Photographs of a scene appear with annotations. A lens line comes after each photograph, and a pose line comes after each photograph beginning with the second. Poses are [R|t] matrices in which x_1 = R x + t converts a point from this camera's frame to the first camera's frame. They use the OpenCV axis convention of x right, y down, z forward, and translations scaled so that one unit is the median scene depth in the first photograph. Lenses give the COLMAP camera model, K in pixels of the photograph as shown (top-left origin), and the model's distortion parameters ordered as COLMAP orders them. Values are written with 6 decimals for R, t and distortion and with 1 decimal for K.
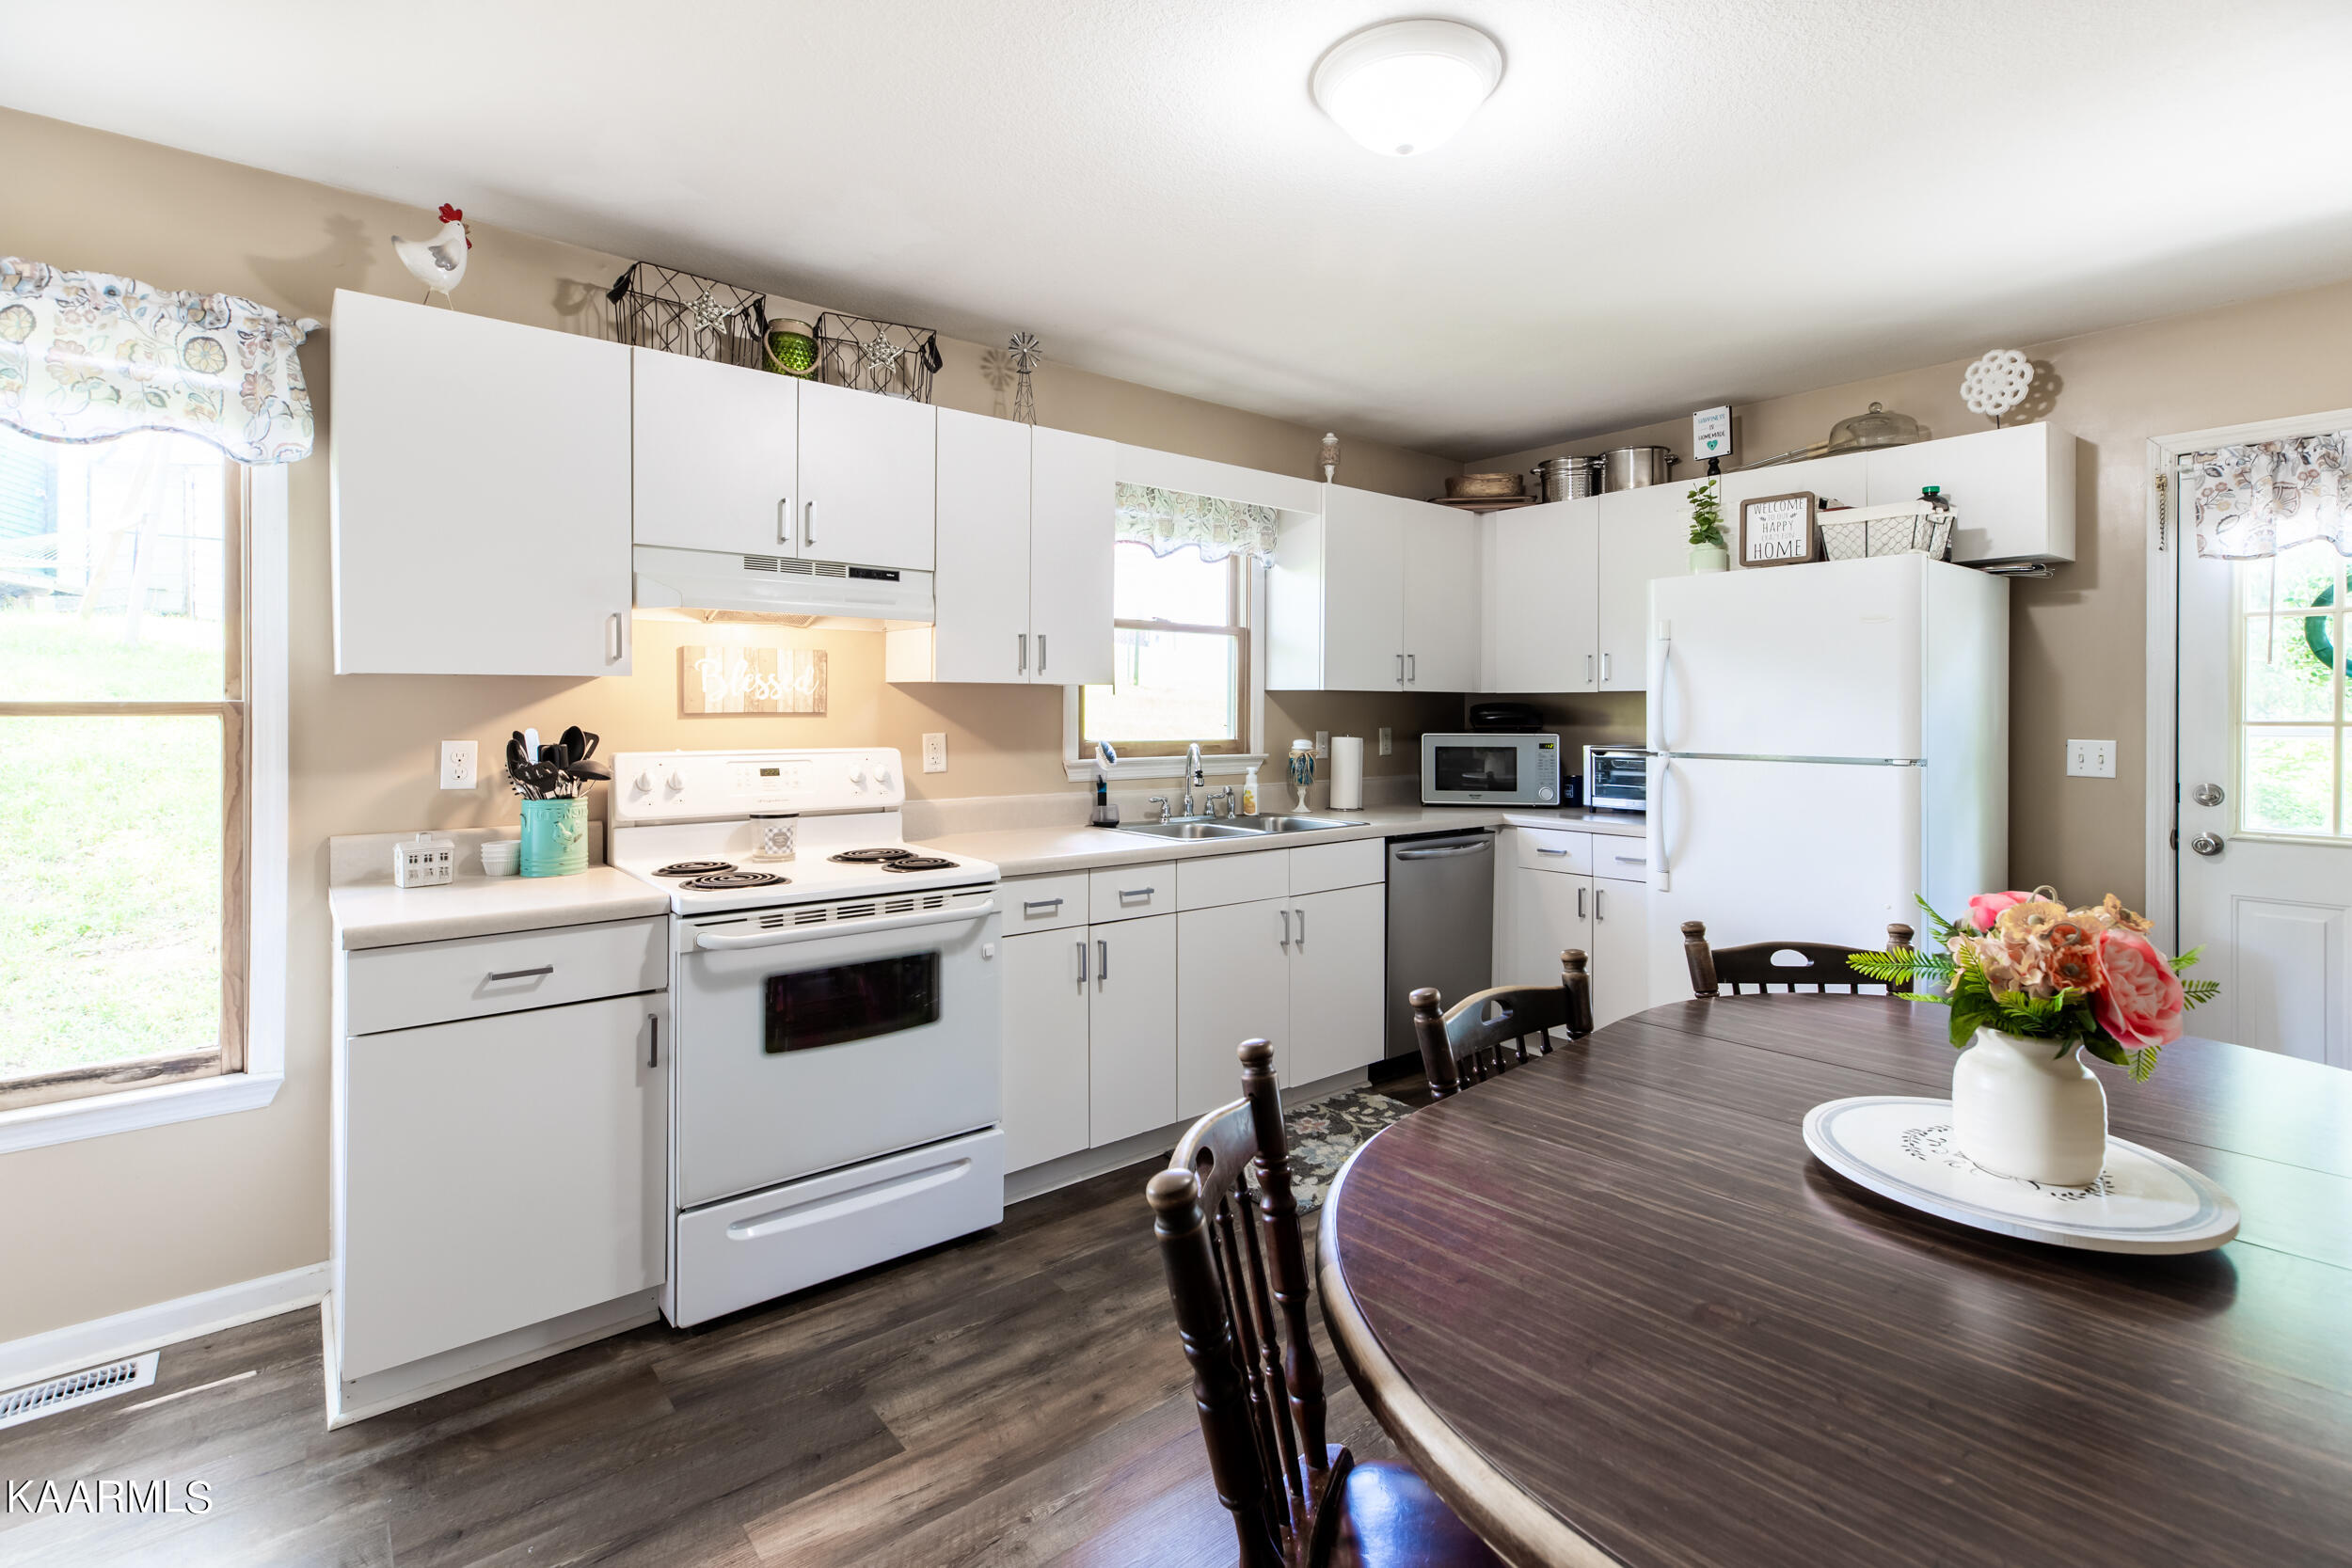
lens RADIAL K [[1073.1, 0, 1173.8], [0, 1073.1, 707.0], [0, 0, 1]] dist [0.002771, 0.000488]
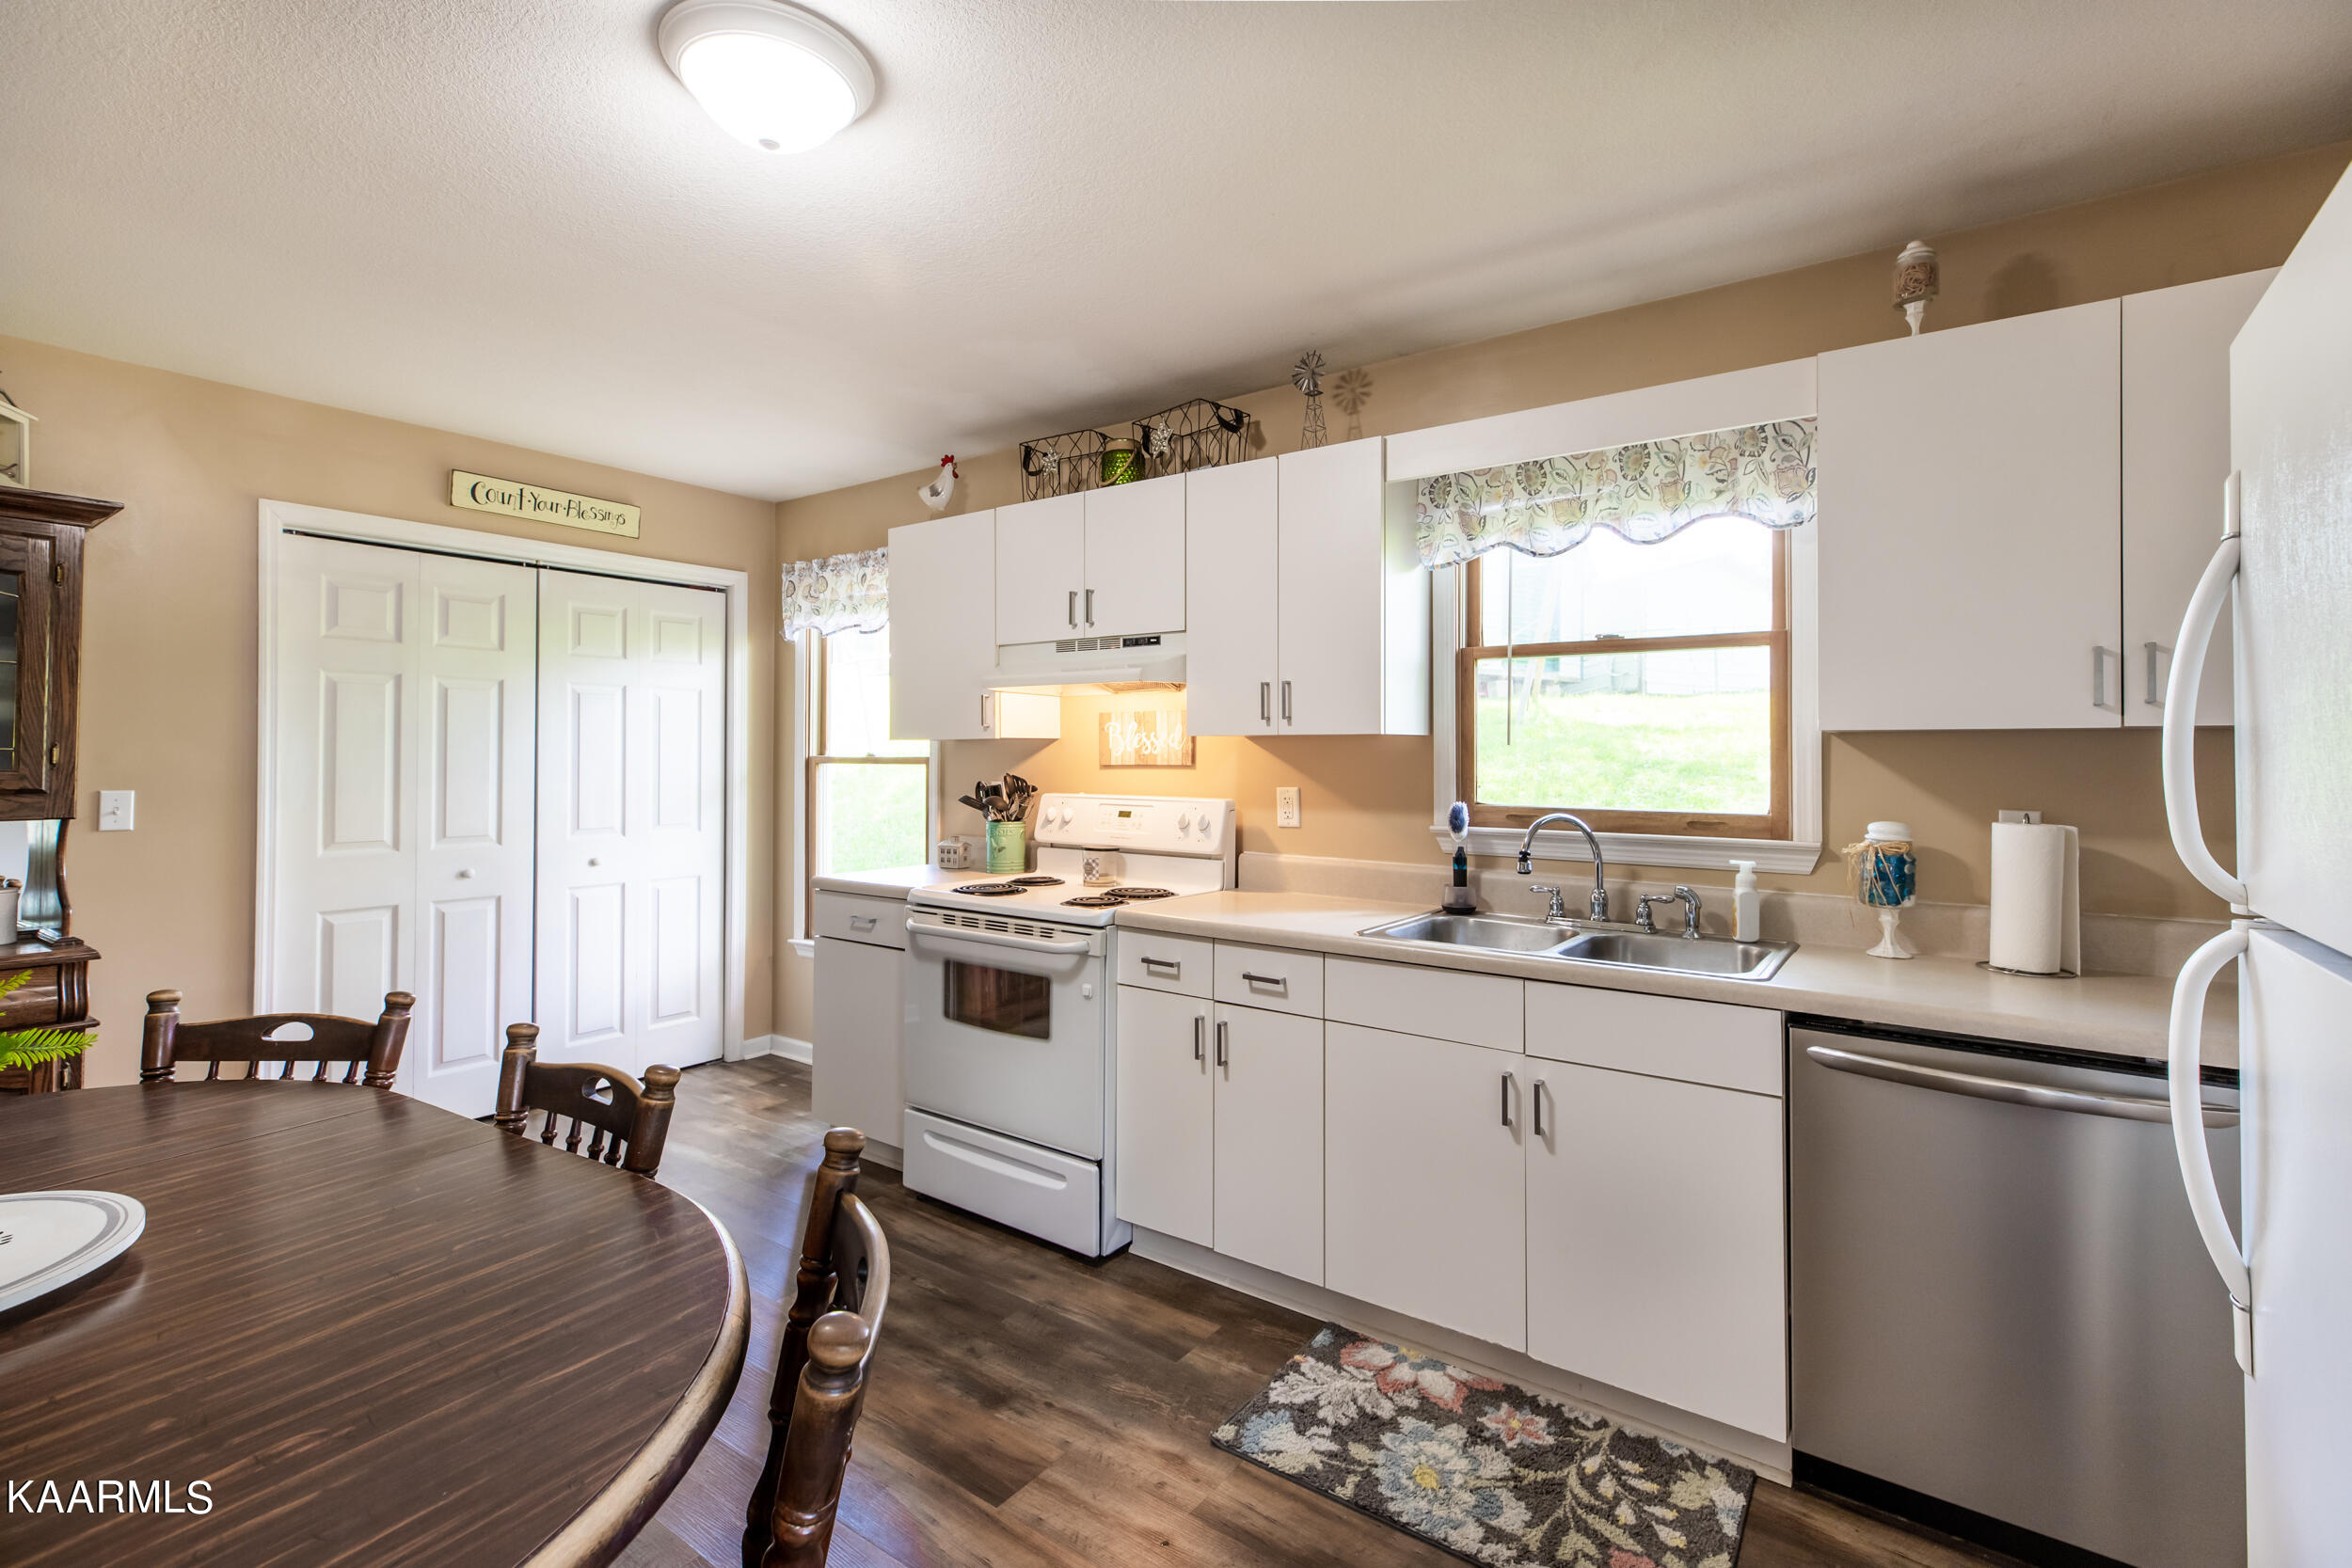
lens RADIAL K [[1043.0, 0, 1176.4], [0, 1043.0, 746.1], [0, 0, 1]] dist [-0.000872, 0.000208]
pose [[0.267678, -0.014659, -0.963397, 0.687669], [-0.003207, 0.999865, -0.016105, 0.002453], [0.963503, 0.007400, 0.267595, 0.660713]]
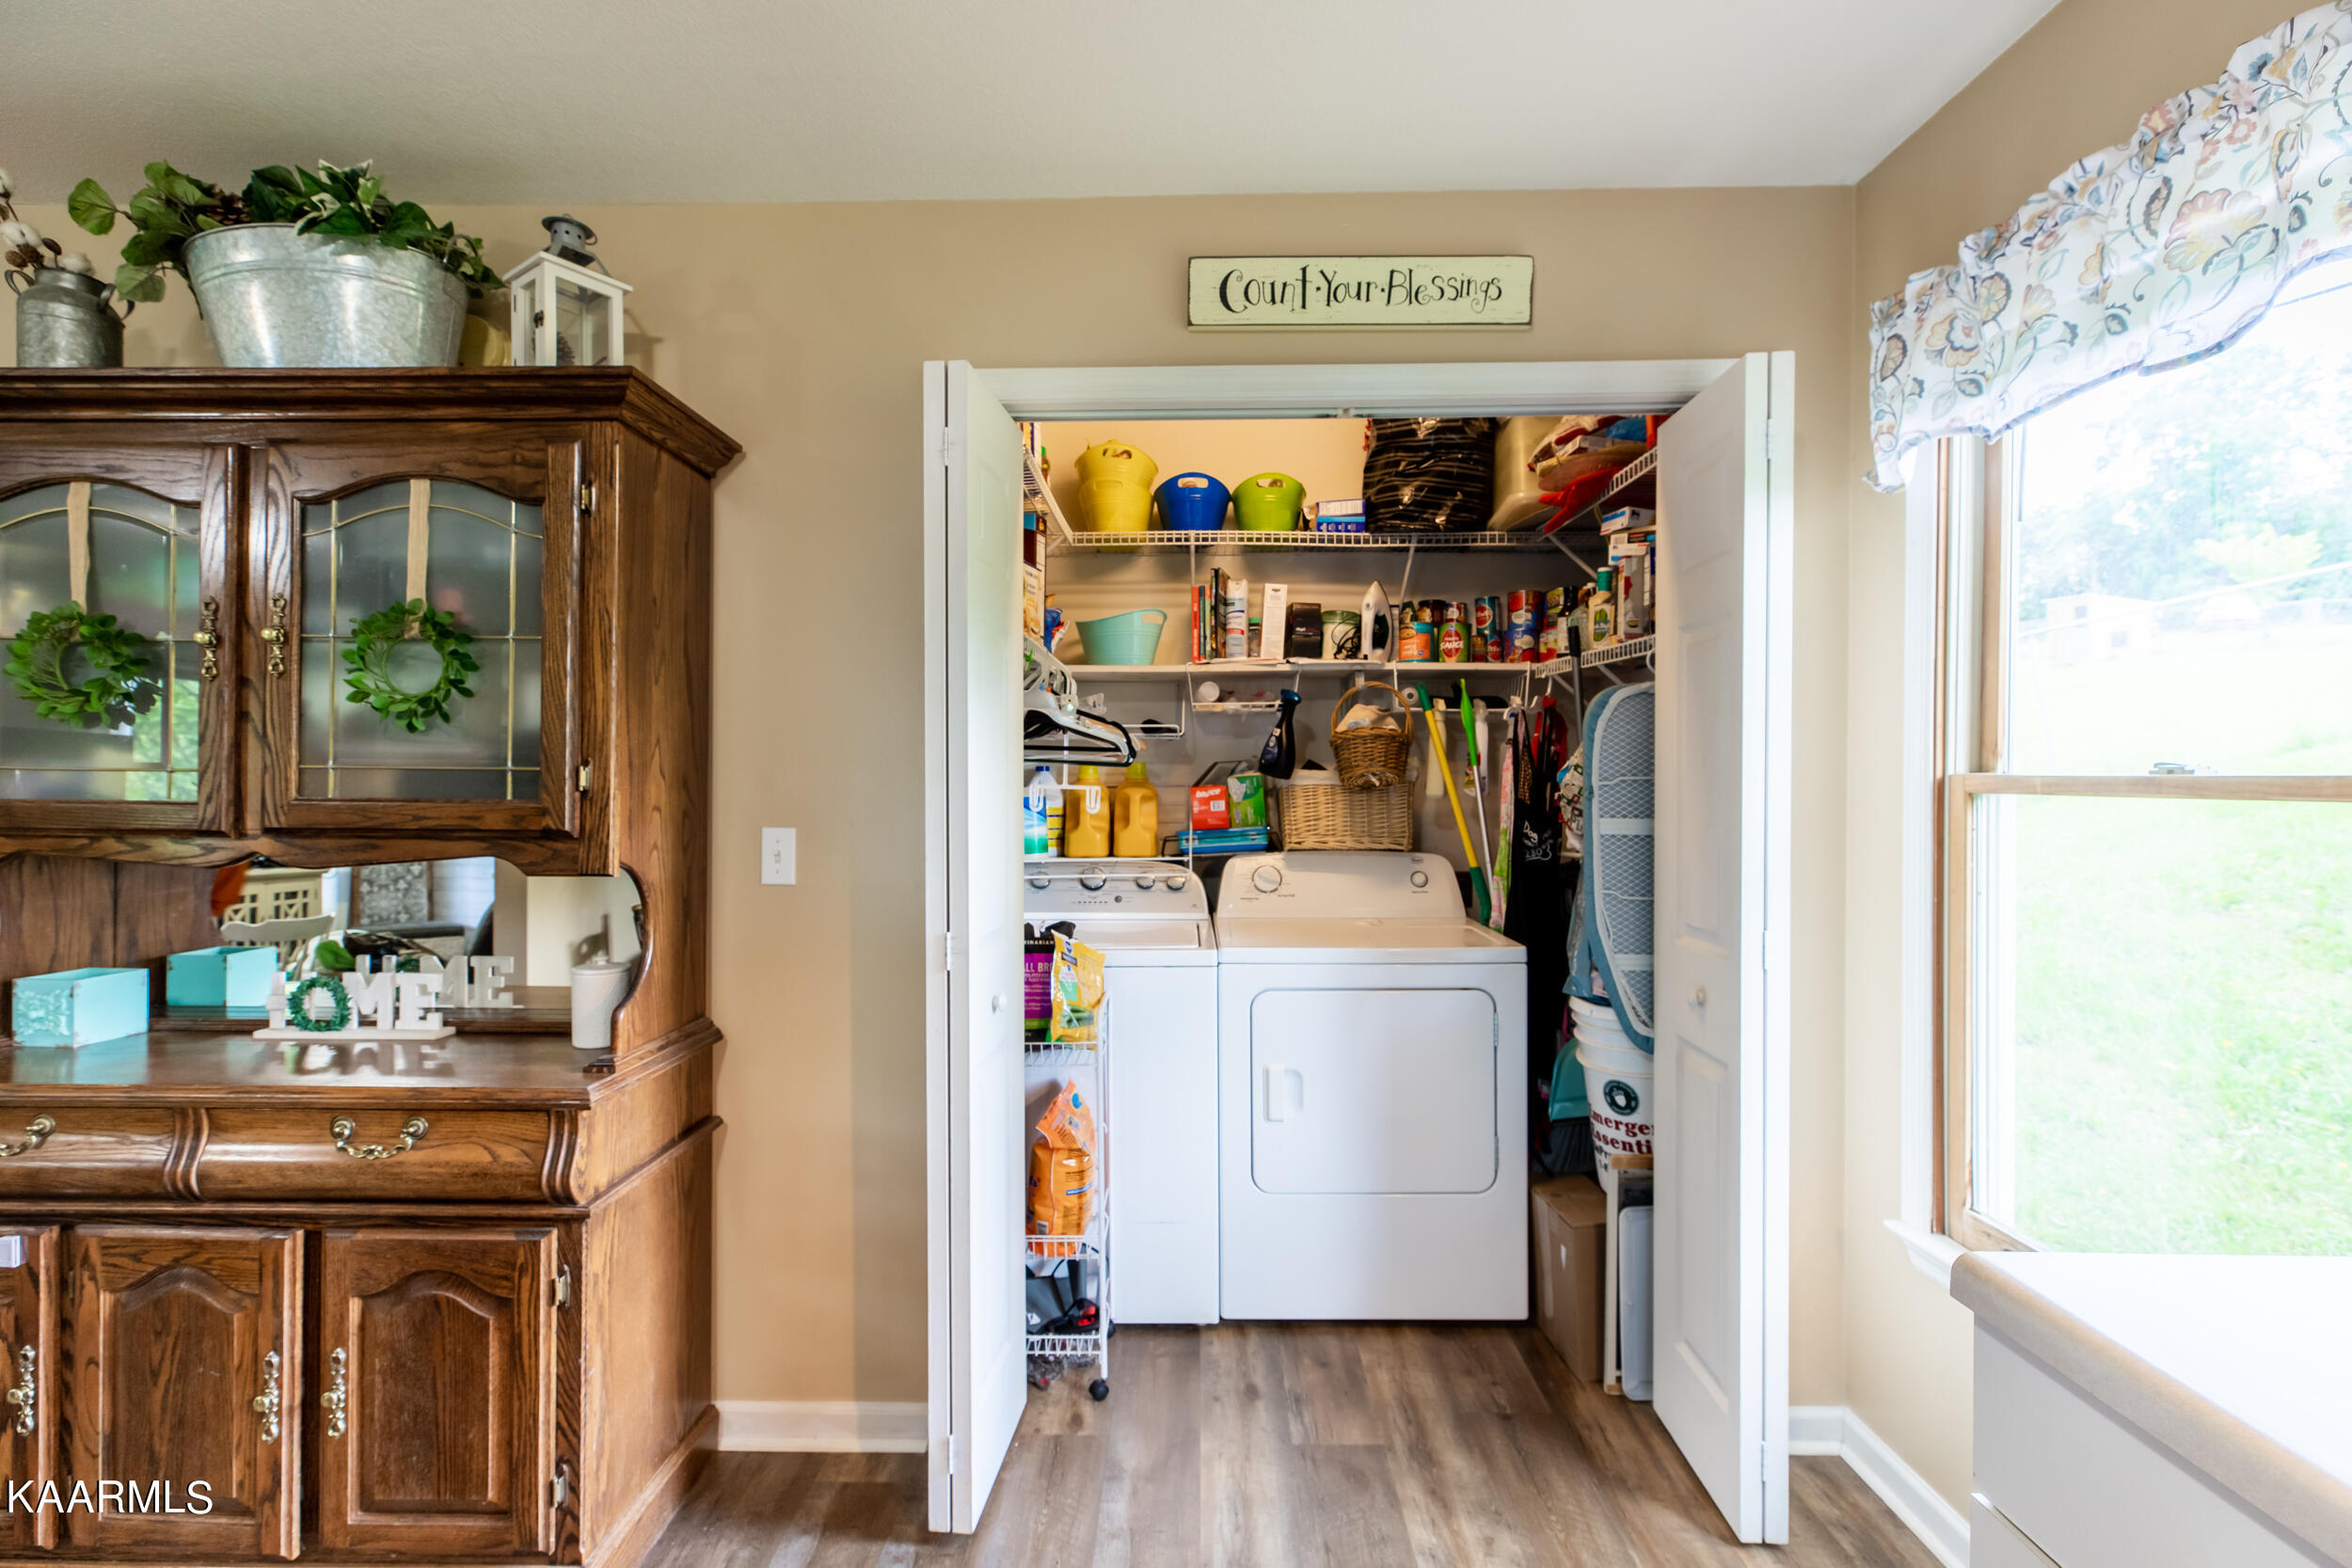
lens RADIAL K [[1029.5, 0, 1176.0], [0, 1029.5, 784.0], [0, 0, 1]] dist [0.002474, 0.000219]
pose [[-0.644155, 0.004617, -0.764881, -0.122184], [-0.002545, 0.999963, 0.008179, -0.003017], [0.764890, 0.007215, -0.644120, 0.599186]]
